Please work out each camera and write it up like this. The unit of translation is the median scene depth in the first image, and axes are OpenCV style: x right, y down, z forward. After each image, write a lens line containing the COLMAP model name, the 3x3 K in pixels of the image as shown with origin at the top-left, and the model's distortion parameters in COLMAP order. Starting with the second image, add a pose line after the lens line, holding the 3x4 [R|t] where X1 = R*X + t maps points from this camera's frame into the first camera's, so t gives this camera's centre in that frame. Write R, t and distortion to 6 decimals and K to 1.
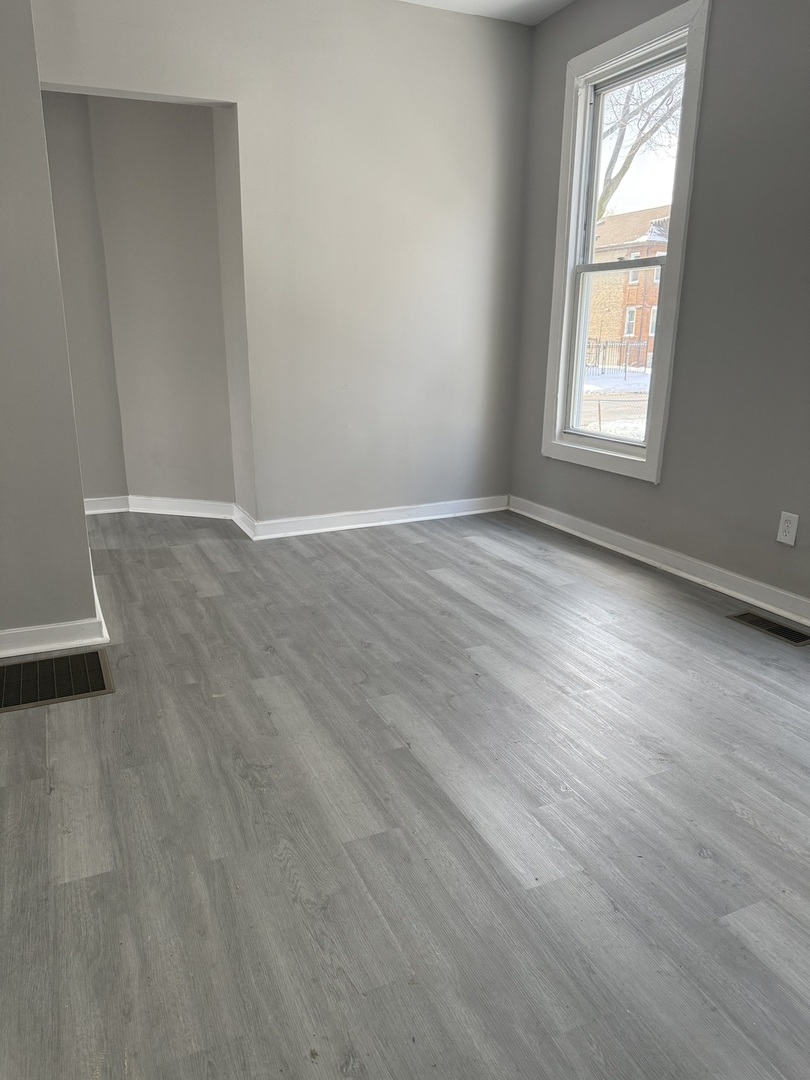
lens RADIAL K [[783.6, 0, 406.3], [0, 783.6, 544.1], [0, 0, 1]] dist [0.005364, -0.003247]
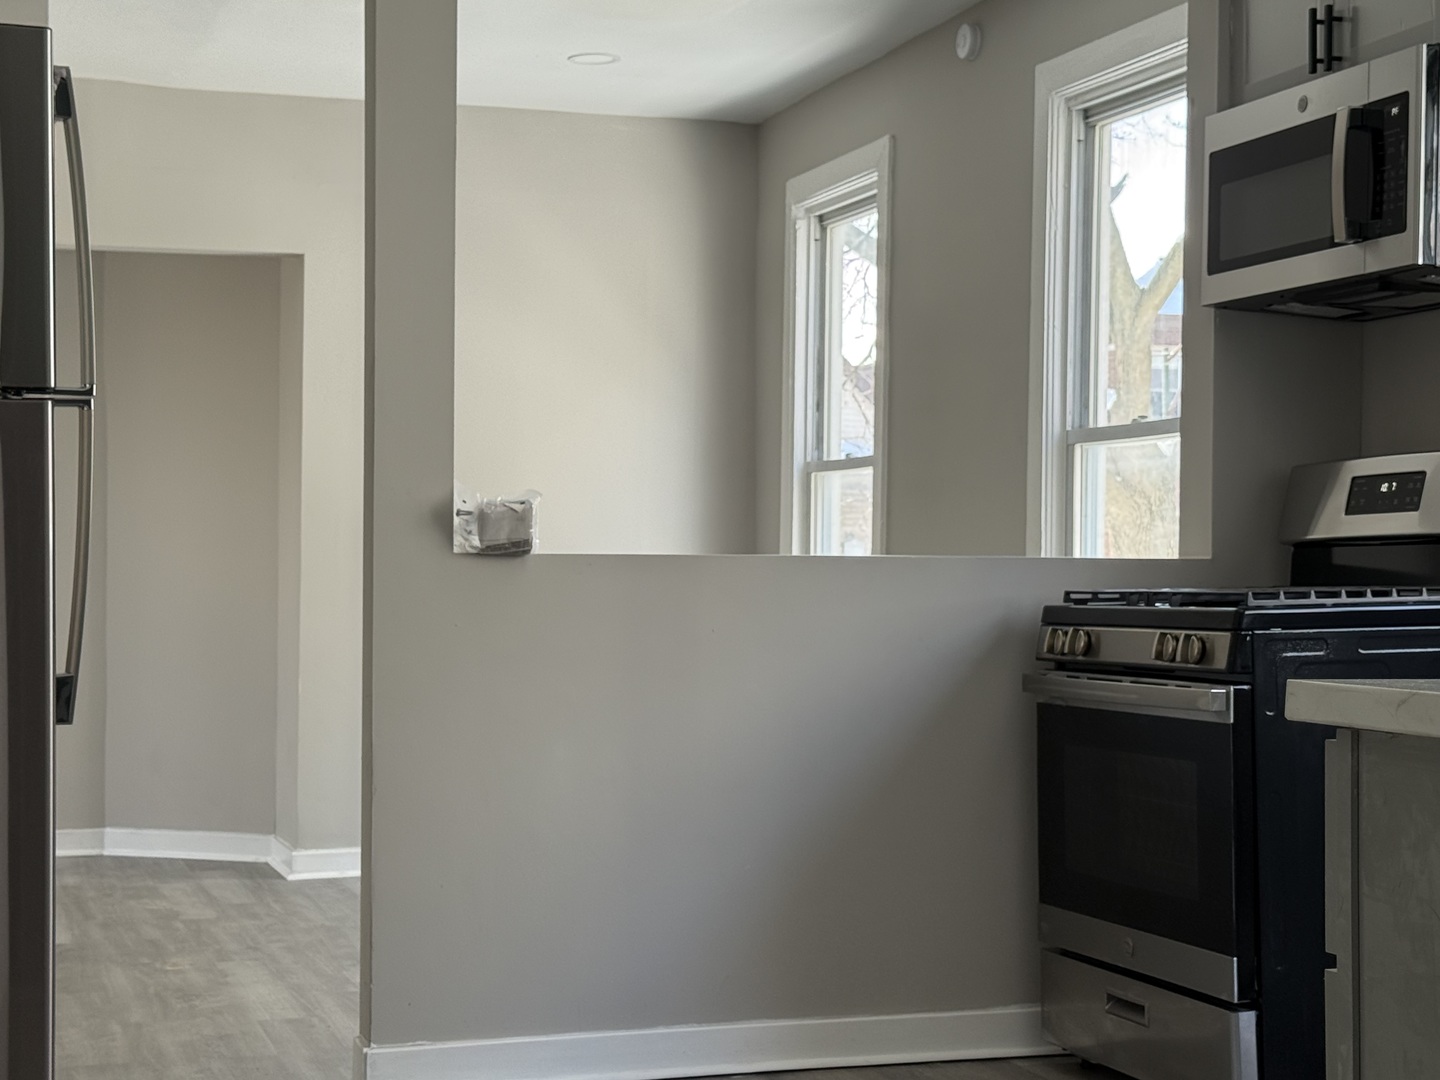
lens RADIAL K [[2399.6, 0, 720.0], [0, 2399.6, 540.7], [0, 0, 1]] dist [-0.044511, 0.000000]
pose [[0.994254, 0.005604, -0.106904, 0.359286], [-0.035744, 0.958697, -0.282176, 0.269774], [0.100907, 0.284375, 0.953388, -0.882365]]
